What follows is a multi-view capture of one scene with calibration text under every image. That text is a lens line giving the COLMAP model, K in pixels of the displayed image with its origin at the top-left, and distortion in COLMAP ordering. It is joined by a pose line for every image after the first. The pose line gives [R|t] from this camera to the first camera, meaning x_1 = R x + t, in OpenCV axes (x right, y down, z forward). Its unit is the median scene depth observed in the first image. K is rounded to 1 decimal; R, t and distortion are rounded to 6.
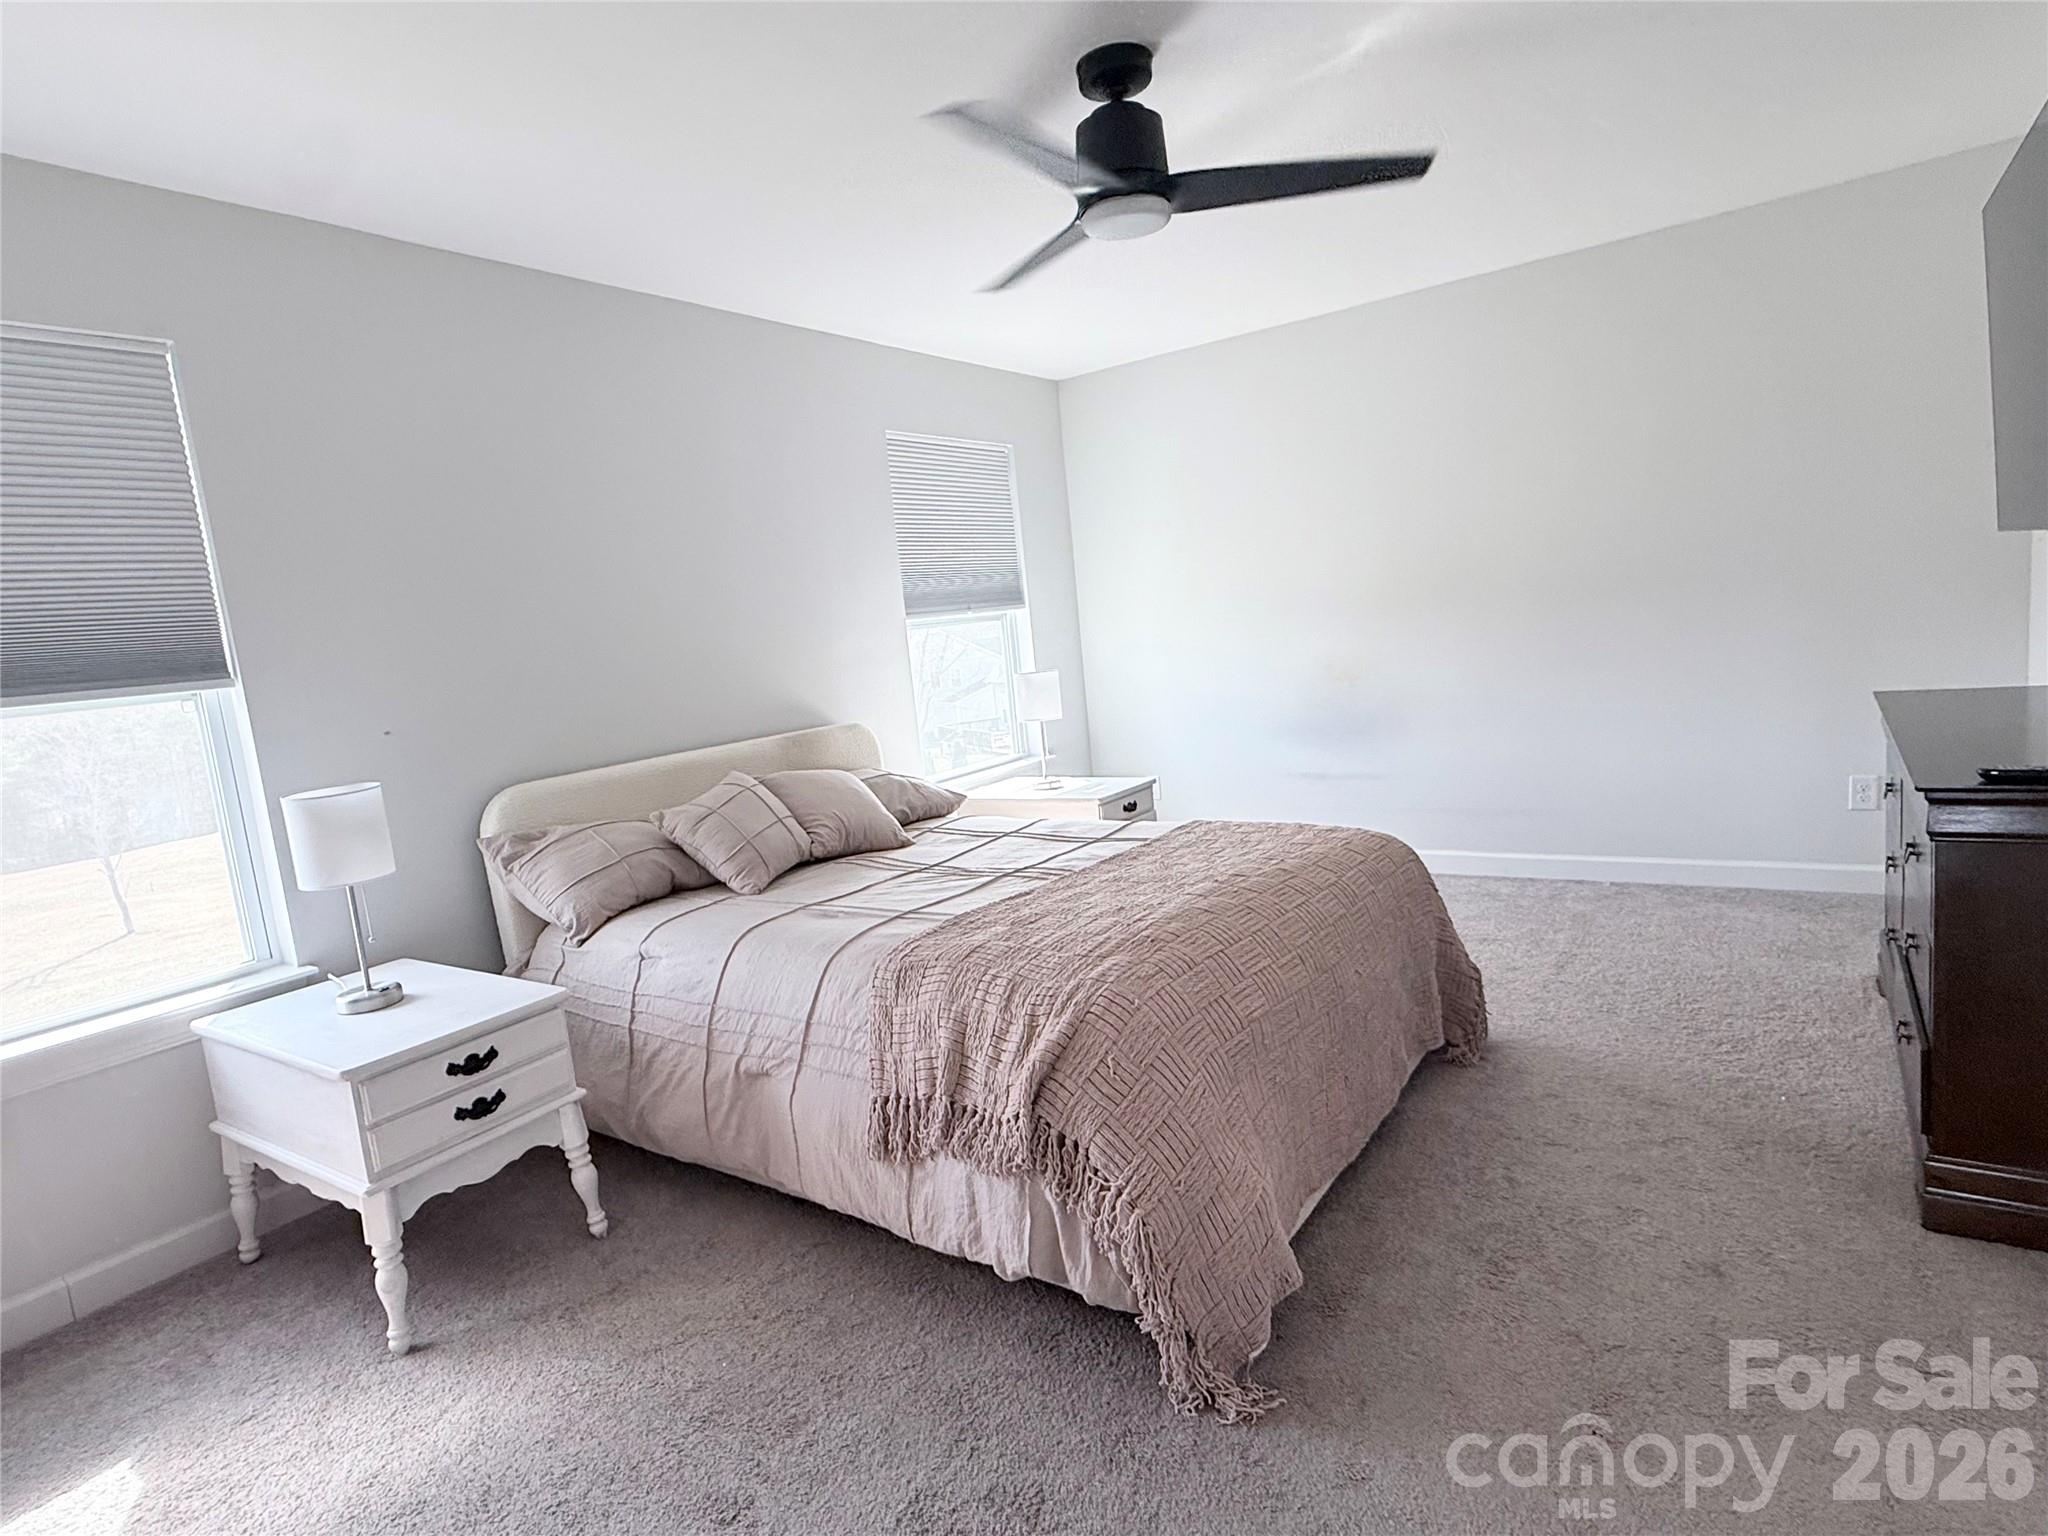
lens RADIAL K [[1073.0, 0, 1019.6], [0, 1073.0, 764.6], [0, 0, 1]] dist [0.004148, -0.000765]
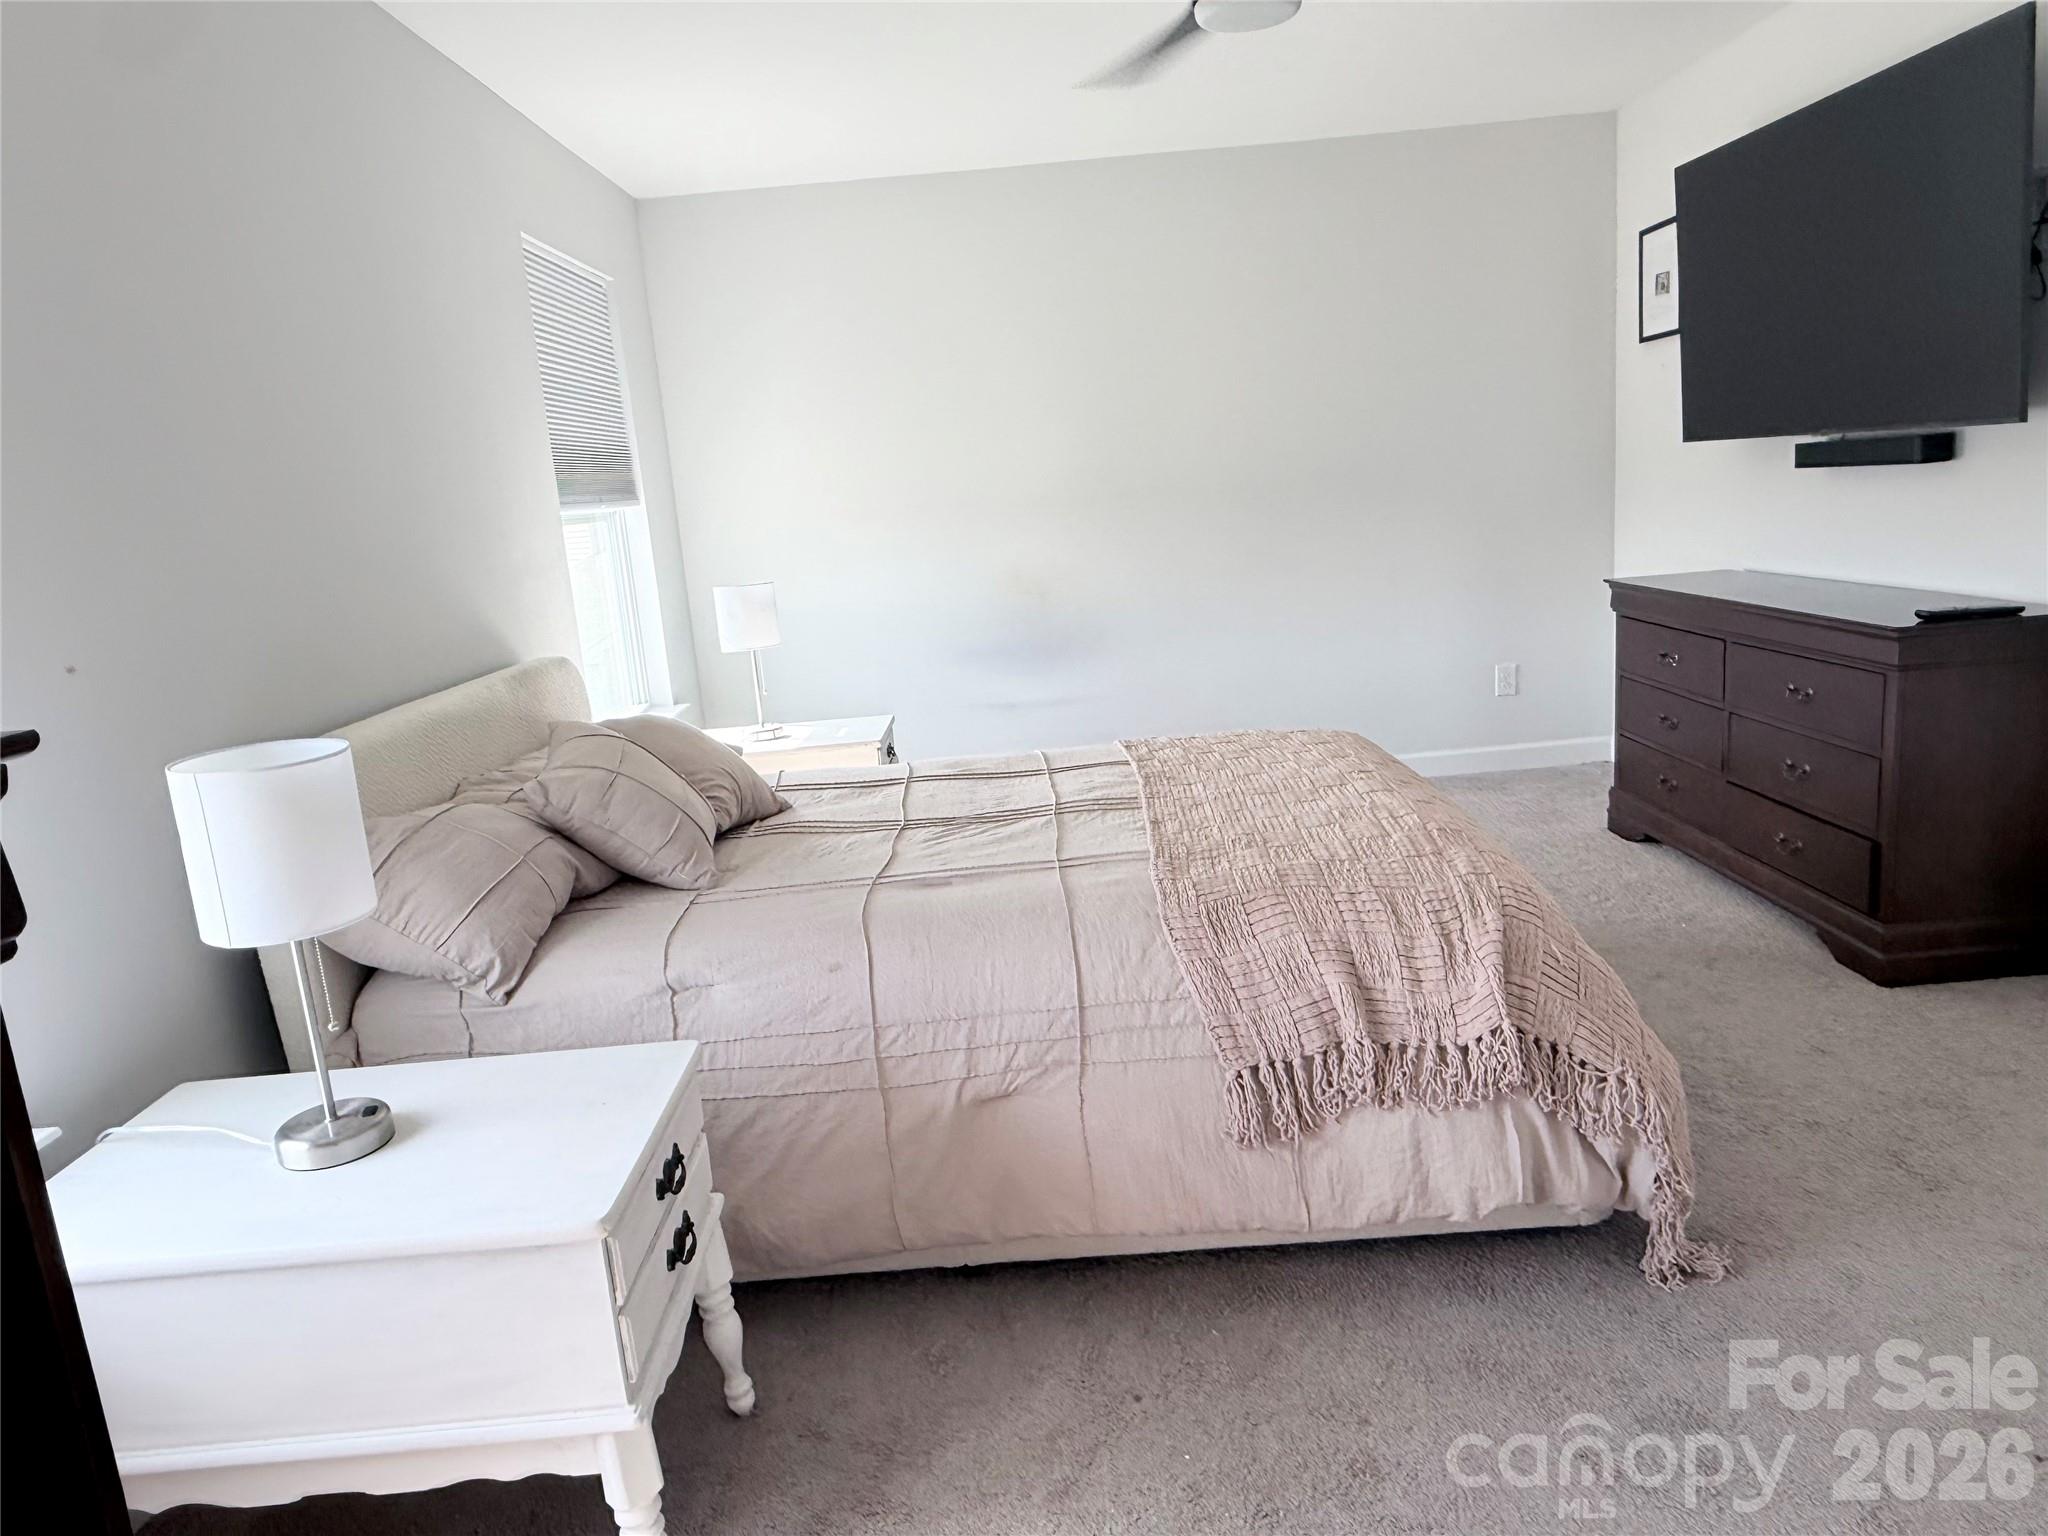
lens RADIAL K [[1318.6, 0, 1035.5], [0, 1318.6, 752.0], [0, 0, 1]] dist [-0.000598, 0.000619]
pose [[0.822220, -0.081602, 0.563289, -0.713361], [0.075971, 0.996548, 0.033473, 0.031142], [-0.564076, 0.015272, 0.825581, 0.259106]]
